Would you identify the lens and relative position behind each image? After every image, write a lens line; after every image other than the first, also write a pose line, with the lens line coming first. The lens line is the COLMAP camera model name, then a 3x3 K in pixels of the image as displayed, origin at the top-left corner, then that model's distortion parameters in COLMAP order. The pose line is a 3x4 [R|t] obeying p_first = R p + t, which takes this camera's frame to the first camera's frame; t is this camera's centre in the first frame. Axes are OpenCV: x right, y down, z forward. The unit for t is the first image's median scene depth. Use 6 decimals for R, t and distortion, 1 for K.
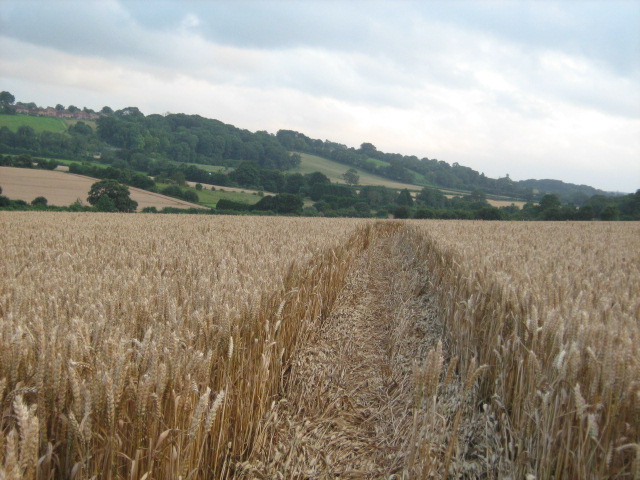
lens RADIAL K [[1305.9, 0, 322.4], [0, 1305.9, 234.8], [0, 0, 1]] dist [-0.020400, 0.000000]
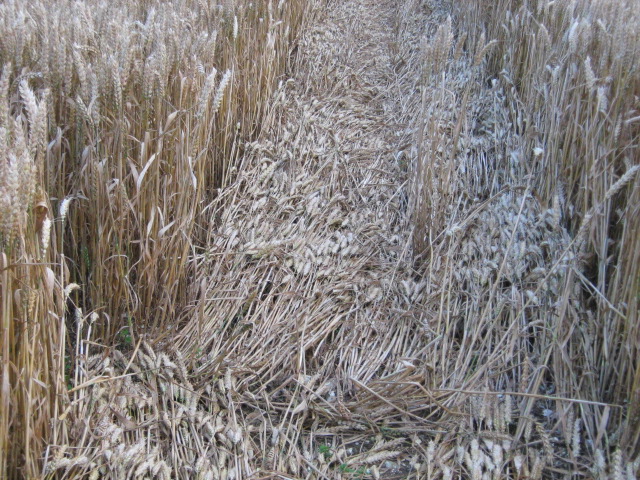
lens RADIAL K [[1305.9, 0, 316.8], [0, 1305.9, 236.7], [0, 0, 1]] dist [-0.020400, 0.000000]
pose [[0.999738, -0.019332, -0.012220, -0.000124], [0.021722, 0.969813, 0.242880, 0.001533], [0.007156, -0.243082, 0.969979, 0.006262]]
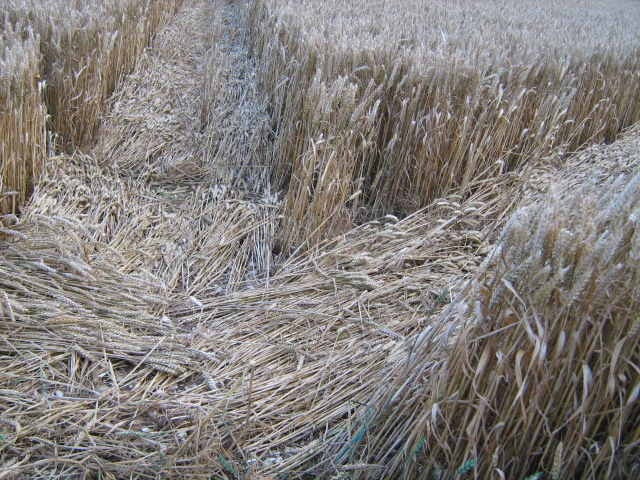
lens RADIAL K [[749.8, 0, 321.5], [0, 749.8, 236.6], [0, 0, 1]] dist [-0.123807, 0.000000]
pose [[0.982971, -0.005490, 0.183680, 0.029337], [-0.056903, 0.941331, 0.332652, 0.006782], [-0.174730, -0.337439, 0.924989, -0.313250]]
